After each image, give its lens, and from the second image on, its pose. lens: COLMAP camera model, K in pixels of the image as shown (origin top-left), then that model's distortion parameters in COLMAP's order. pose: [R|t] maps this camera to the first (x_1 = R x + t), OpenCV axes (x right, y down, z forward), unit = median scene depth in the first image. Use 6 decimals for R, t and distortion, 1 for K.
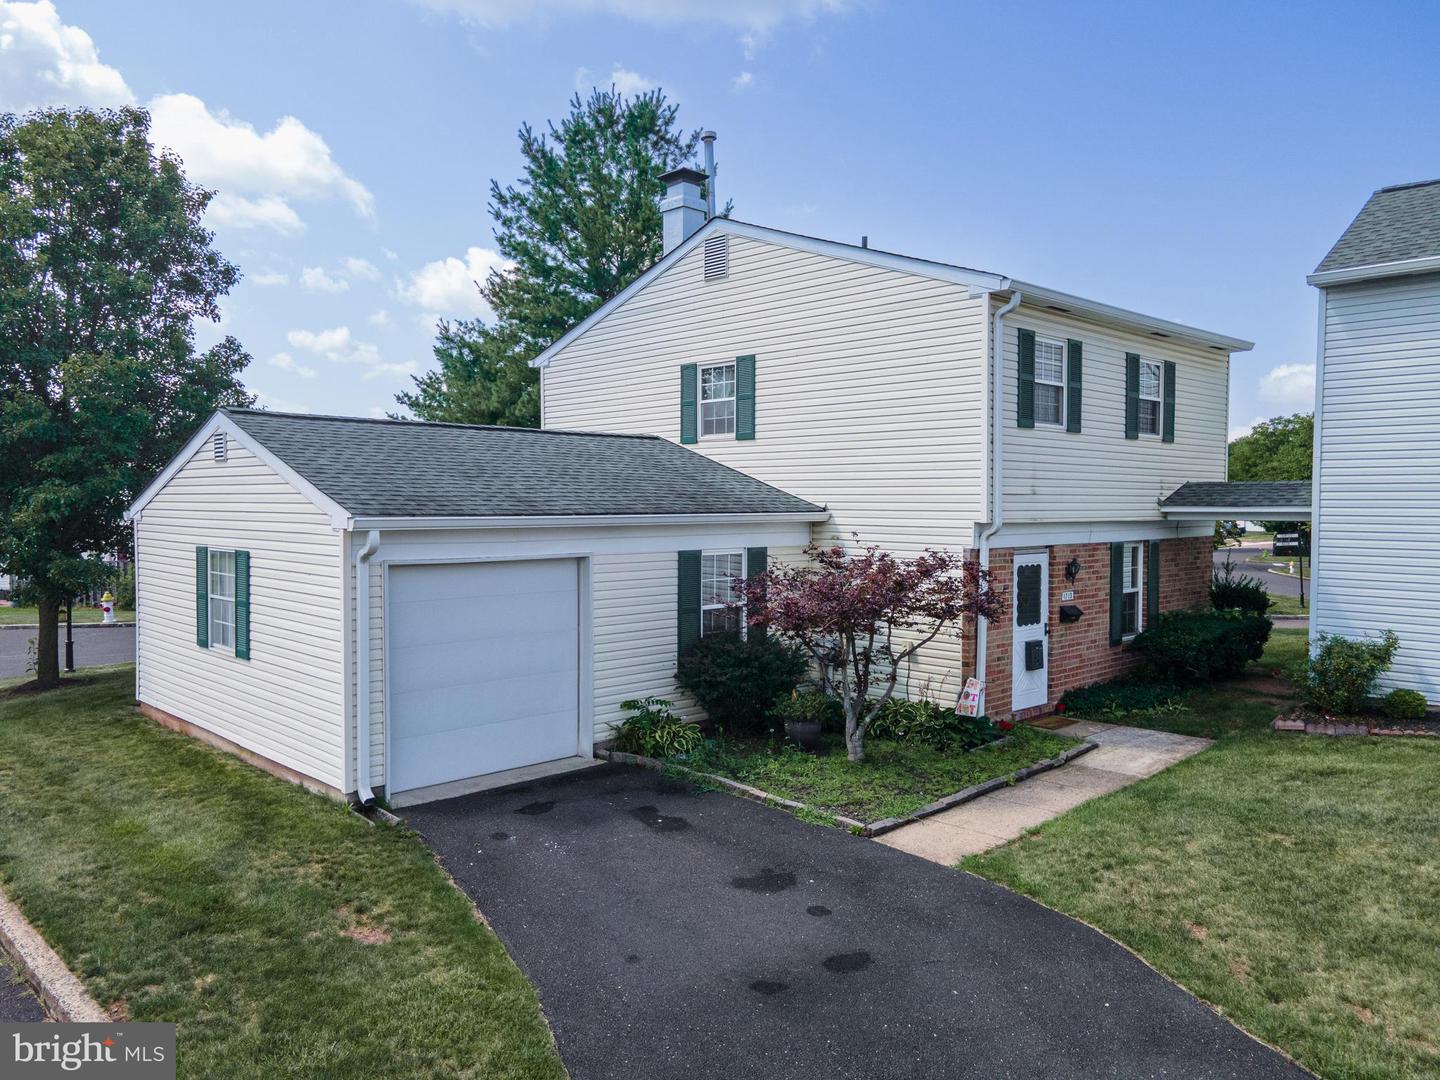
lens RADIAL K [[1039.8, 0, 715.7], [0, 1039.8, 531.4], [0, 0, 1]] dist [0.040464, 0.001342]
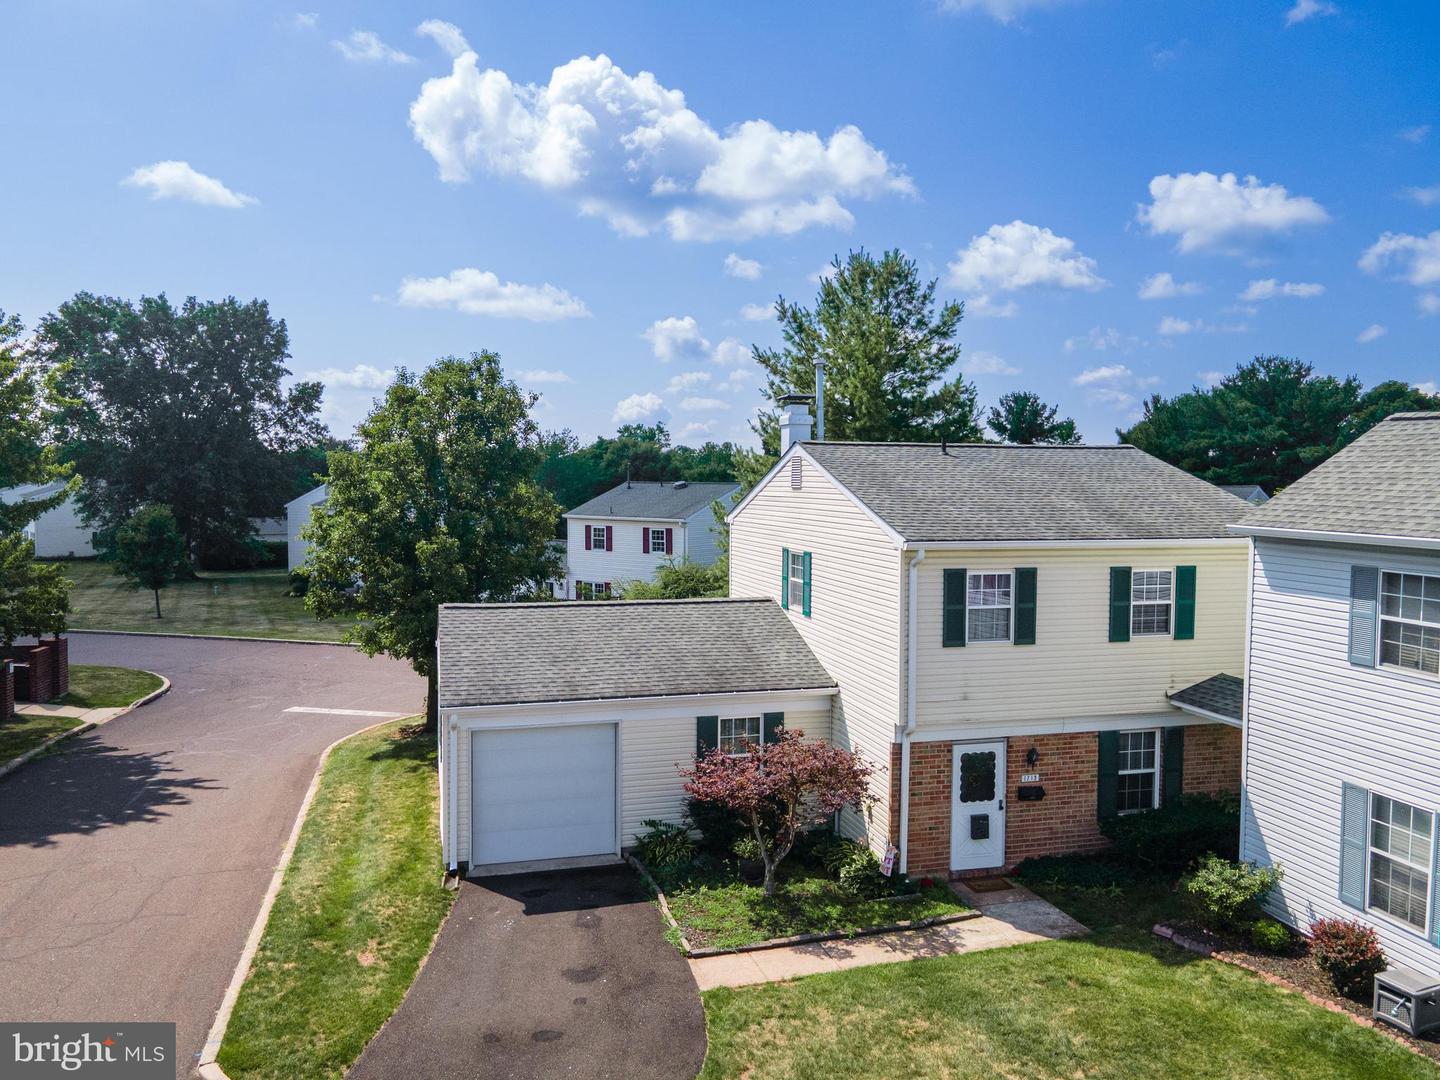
lens RADIAL K [[1039.8, 0, 715.7], [0, 1039.8, 531.4], [0, 0, 1]] dist [0.040464, 0.001342]
pose [[0.881162, 0.029483, -0.471894, 0.693589], [-0.022004, 0.999530, 0.021361, -0.283059], [0.472302, -0.008439, 0.881397, -0.247387]]
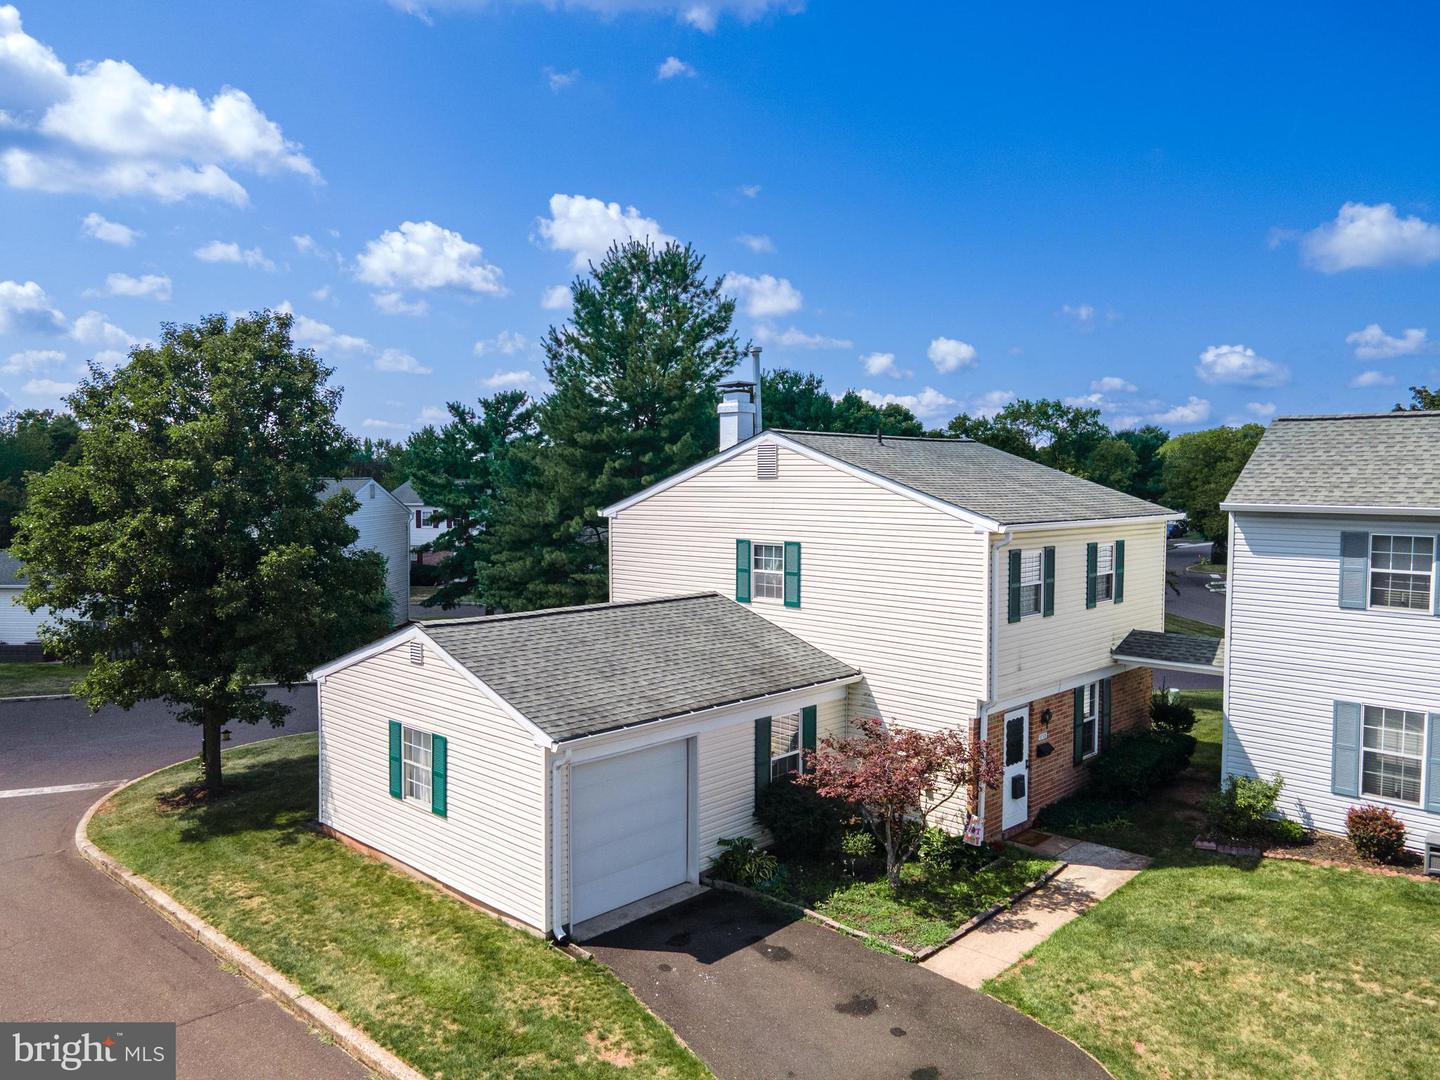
lens RADIAL K [[1033.9, 0, 720.0], [0, 1033.9, 540.0], [0, 0, 1]] dist [0.042078, 0.007717]
pose [[0.998940, 0.000126, 0.046034, -0.152621], [-0.001239, 0.999708, 0.024149, -0.259931], [-0.046018, -0.024180, 0.998648, -0.331447]]
